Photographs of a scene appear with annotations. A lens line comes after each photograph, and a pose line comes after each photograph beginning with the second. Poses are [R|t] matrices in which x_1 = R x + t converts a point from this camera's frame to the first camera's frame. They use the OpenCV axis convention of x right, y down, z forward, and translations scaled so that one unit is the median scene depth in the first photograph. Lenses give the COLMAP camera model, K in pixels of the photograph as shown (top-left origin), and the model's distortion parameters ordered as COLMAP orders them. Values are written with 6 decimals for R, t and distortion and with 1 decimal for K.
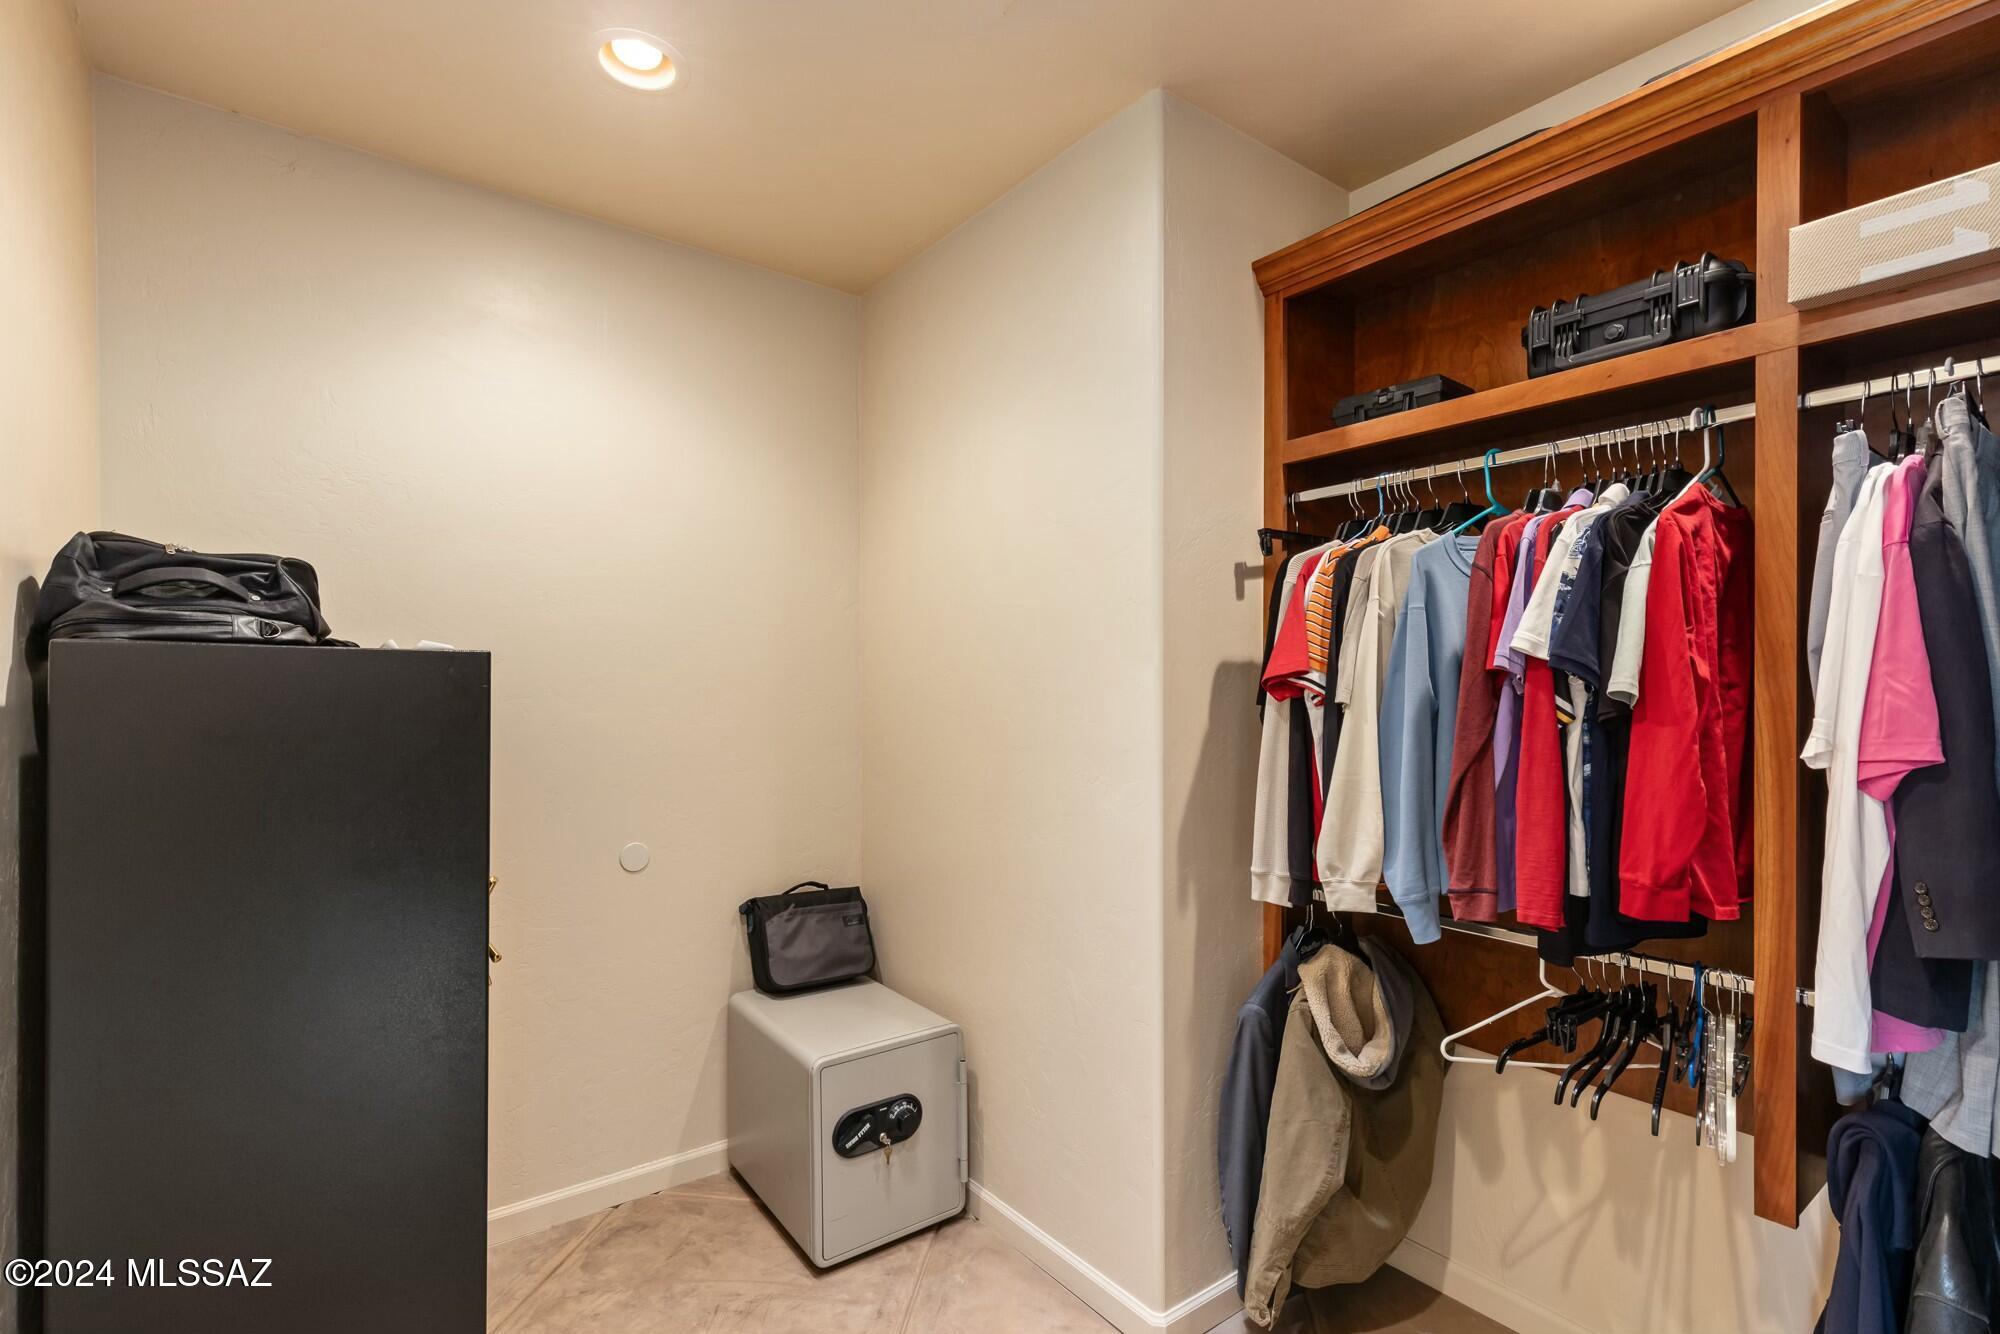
lens RADIAL K [[896.8, 0, 996.6], [0, 896.8, 675.6], [0, 0, 1]] dist [0.002515, -0.000270]
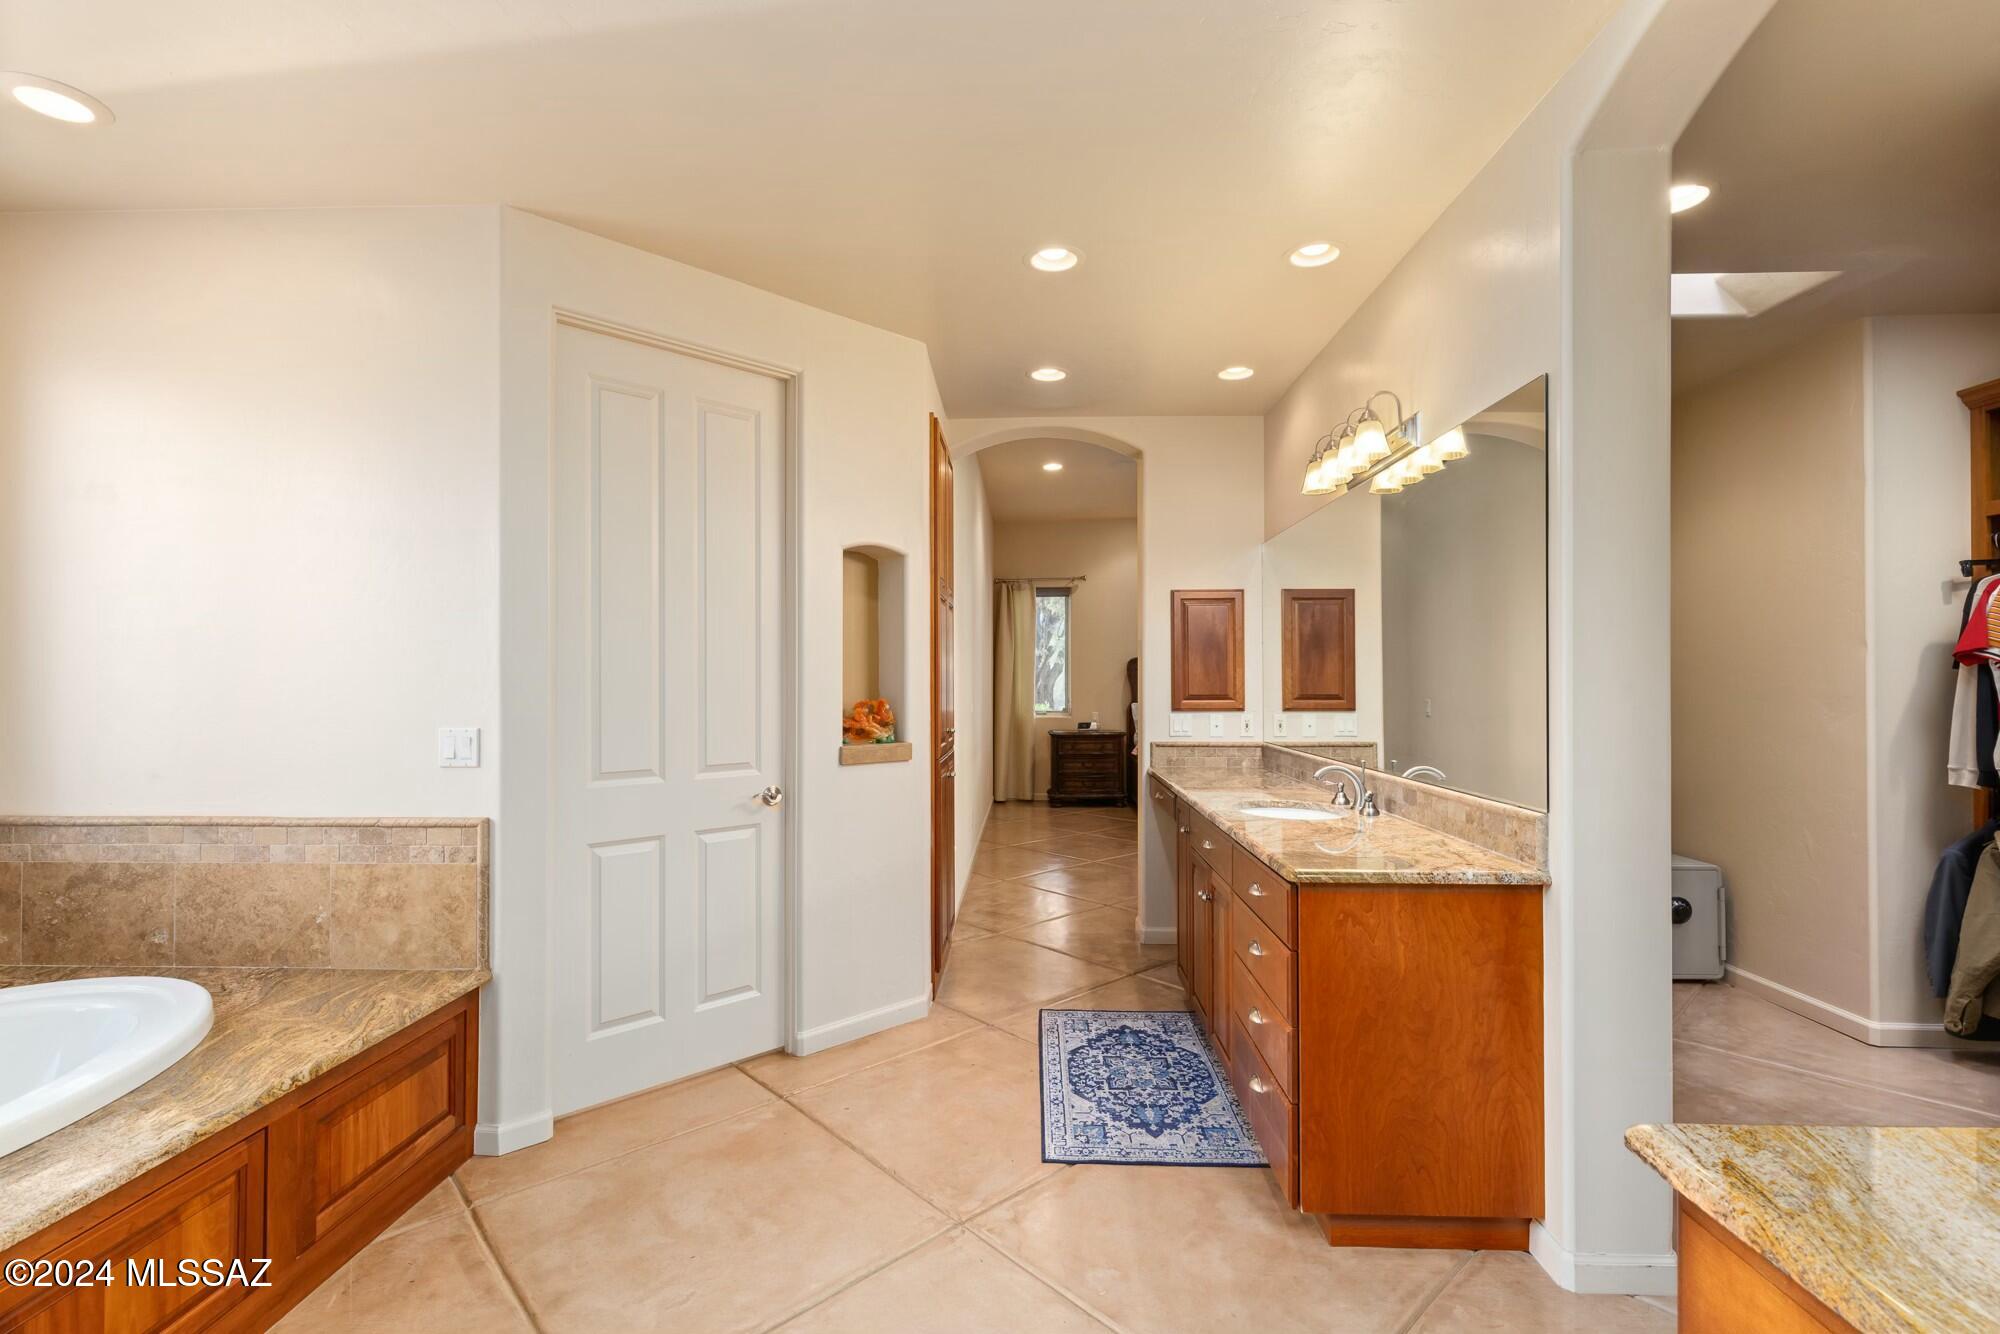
lens RADIAL K [[896.8, 0, 996.6], [0, 896.8, 675.6], [0, 0, 1]] dist [0.002515, -0.000270]
pose [[0.774574, -0.006359, -0.632451, -0.030652], [0.010645, 0.999939, 0.002983, 0.021386], [0.632393, -0.009043, 0.774595, -1.435725]]
